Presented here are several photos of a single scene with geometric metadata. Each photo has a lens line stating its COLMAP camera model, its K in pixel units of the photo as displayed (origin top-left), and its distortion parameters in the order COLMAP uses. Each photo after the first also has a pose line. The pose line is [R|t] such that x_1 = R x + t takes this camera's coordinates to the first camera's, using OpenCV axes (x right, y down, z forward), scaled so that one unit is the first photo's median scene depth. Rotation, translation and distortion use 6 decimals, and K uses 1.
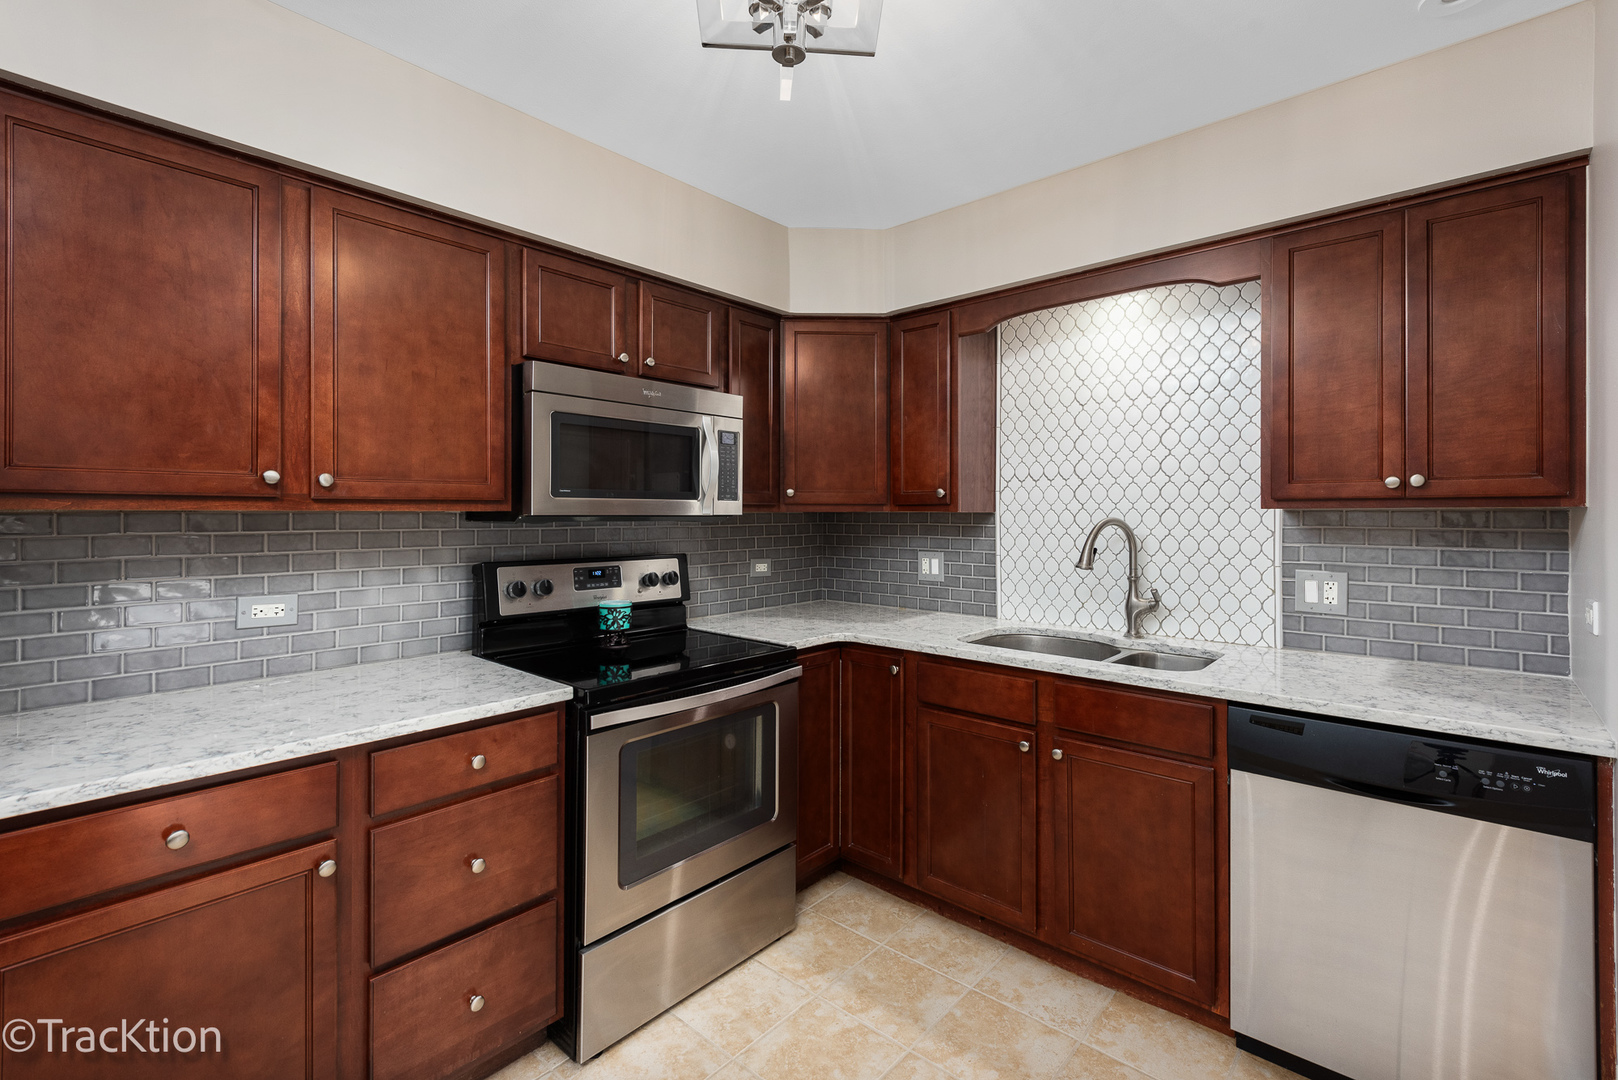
lens RADIAL K [[716.7, 0, 812.9], [0, 716.7, 514.1], [0, 0, 1]] dist [0.017085, -0.001172]
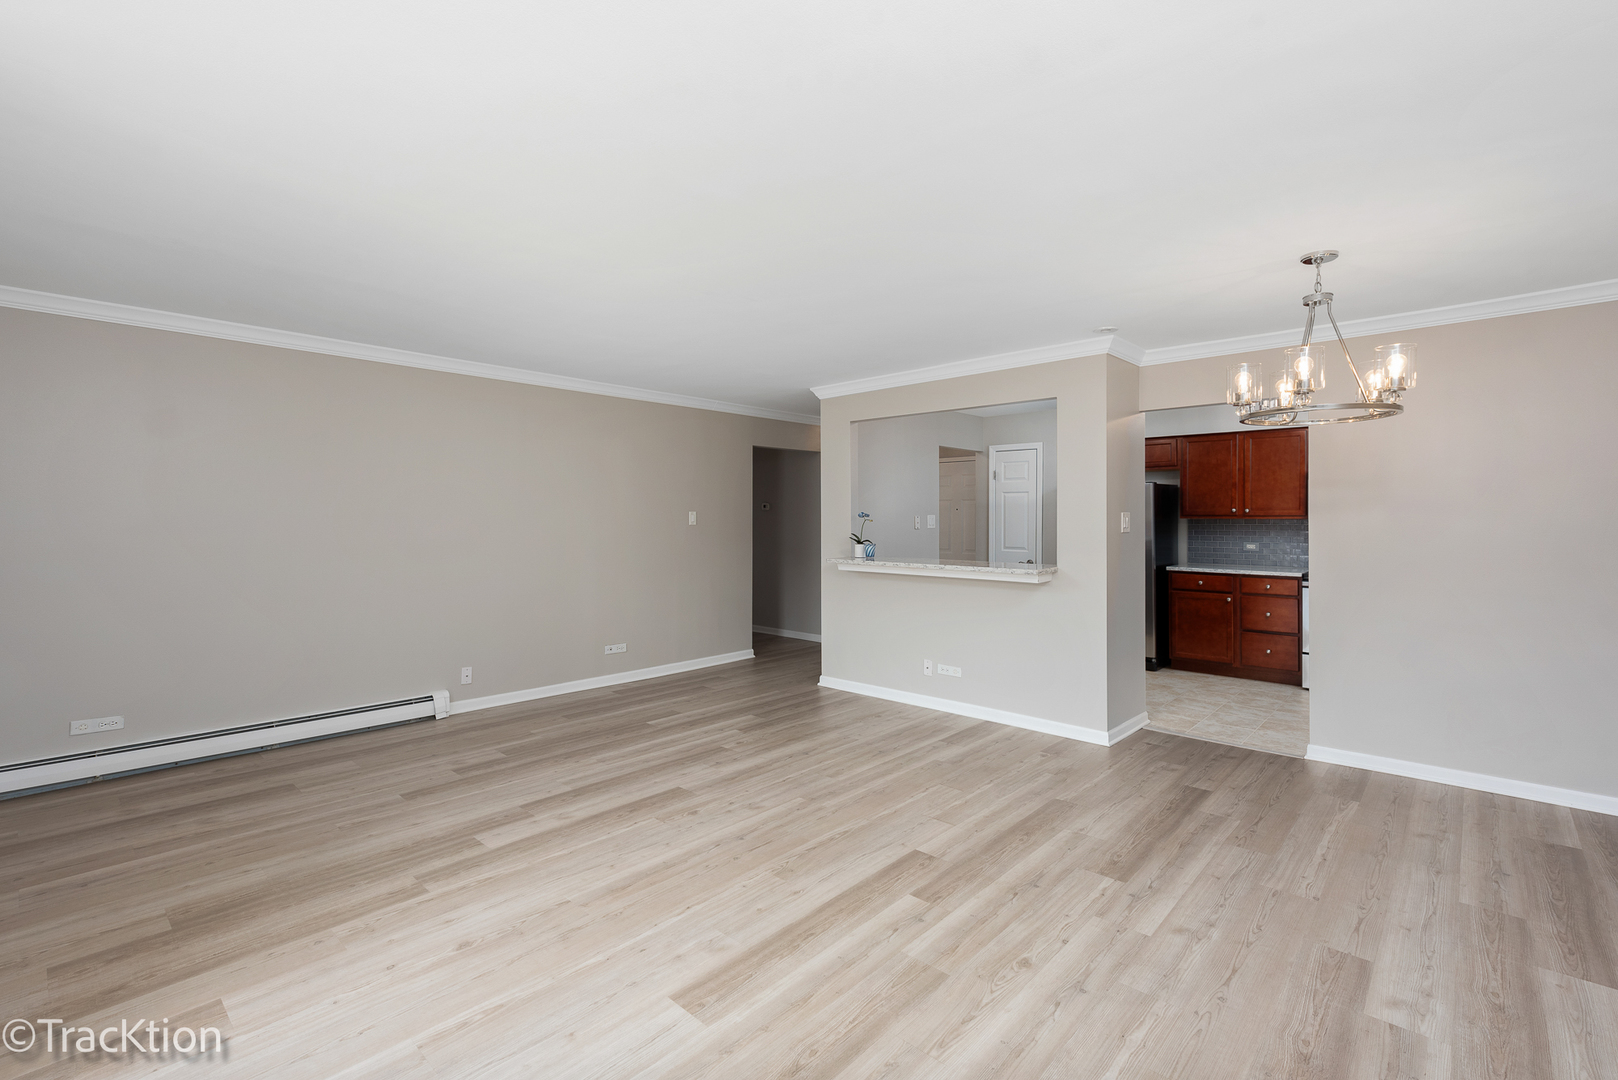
lens RADIAL K [[716.7, 0, 812.9], [0, 716.7, 514.1], [0, 0, 1]] dist [0.017085, -0.001172]
pose [[-0.018156, -0.002074, -0.999833, 2.196532], [-0.001759, 0.999996, -0.002042, -0.011783], [0.999834, 0.001722, -0.018159, -0.849220]]
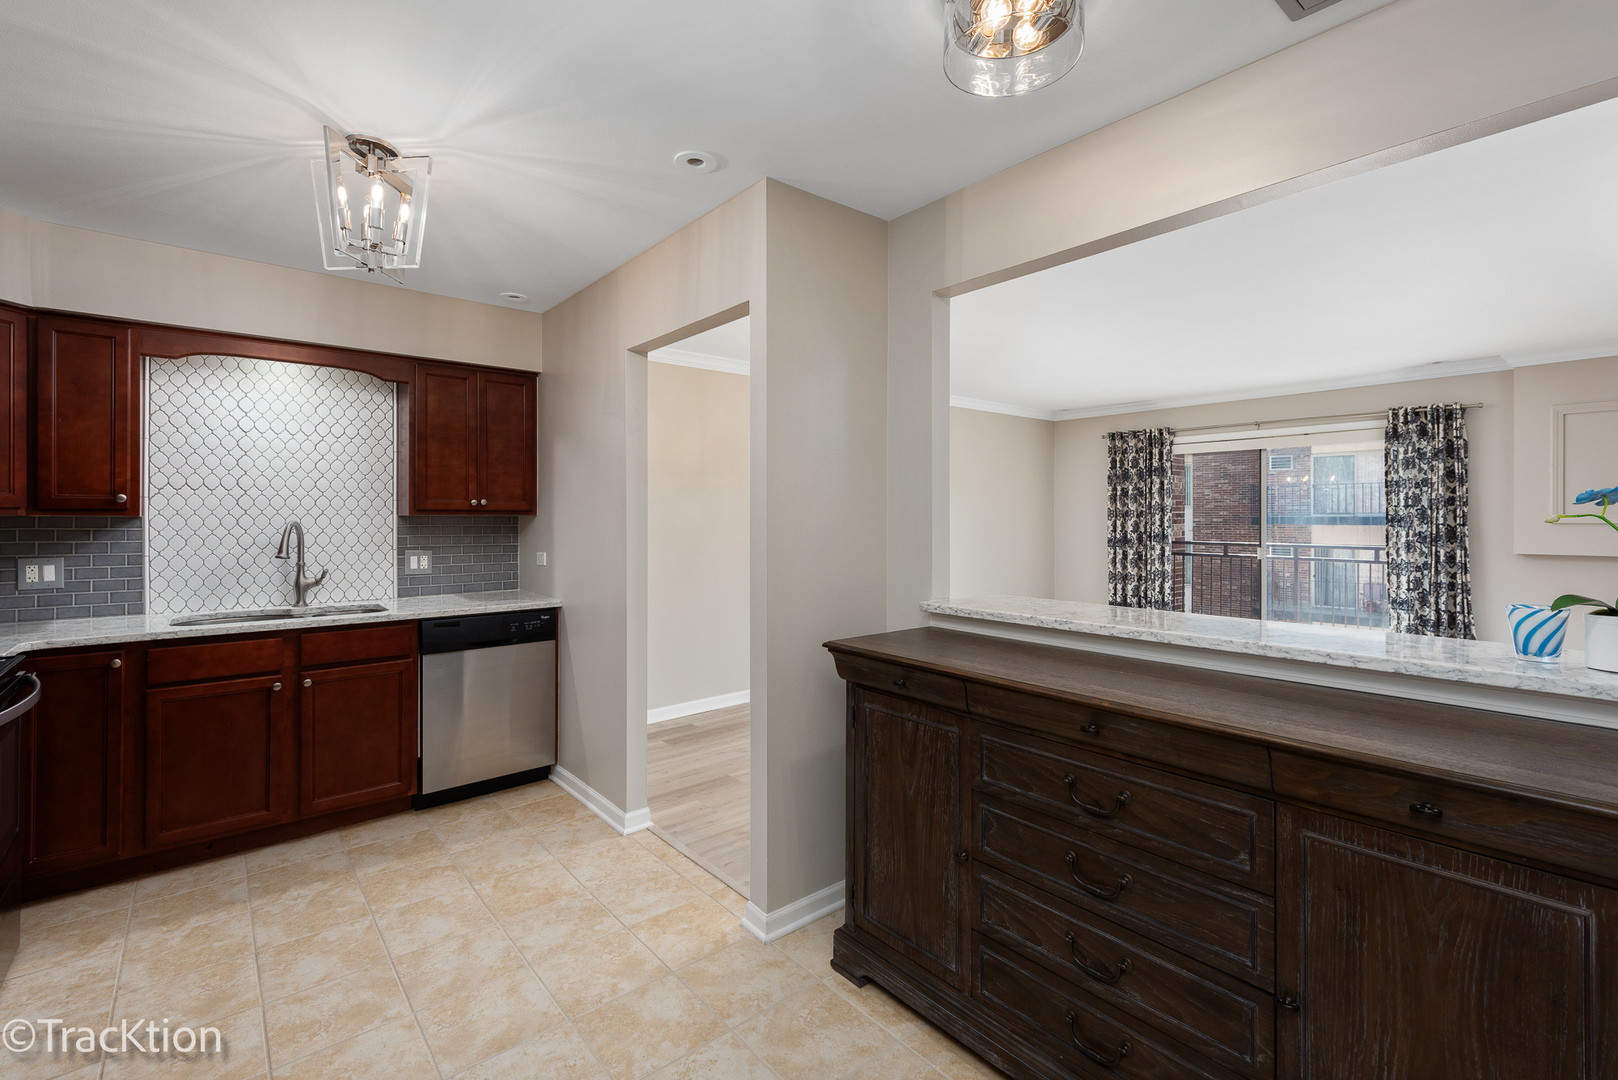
lens RADIAL K [[716.7, 0, 812.9], [0, 716.7, 514.1], [0, 0, 1]] dist [0.017085, -0.001172]
pose [[0.143138, 0.007991, 0.989671, -0.821106], [0.002026, 0.999963, -0.008367, 0.006254], [-0.989701, 0.003203, 0.143116, -0.188082]]
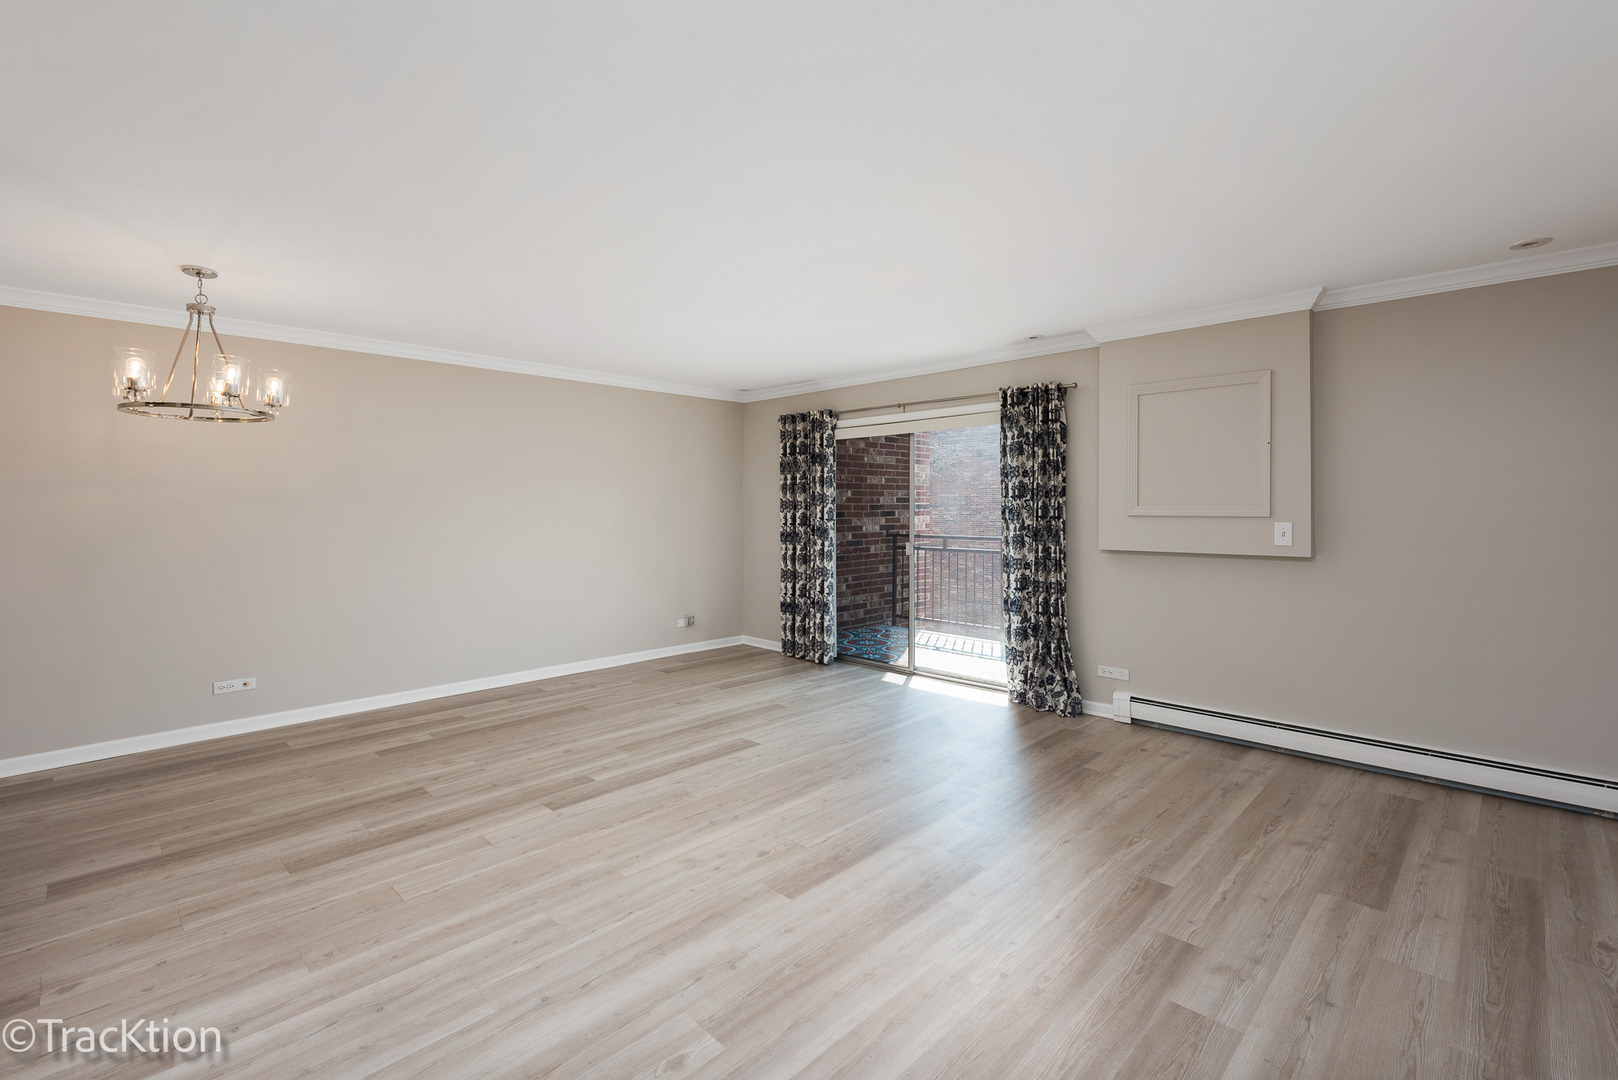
lens RADIAL K [[716.7, 0, 812.9], [0, 716.7, 514.1], [0, 0, 1]] dist [0.017085, -0.001172]
pose [[0.051535, -0.004867, 0.998659, -0.365966], [0.002599, 0.999985, 0.004739, 0.003890], [-0.998668, 0.002351, 0.051547, -1.248815]]
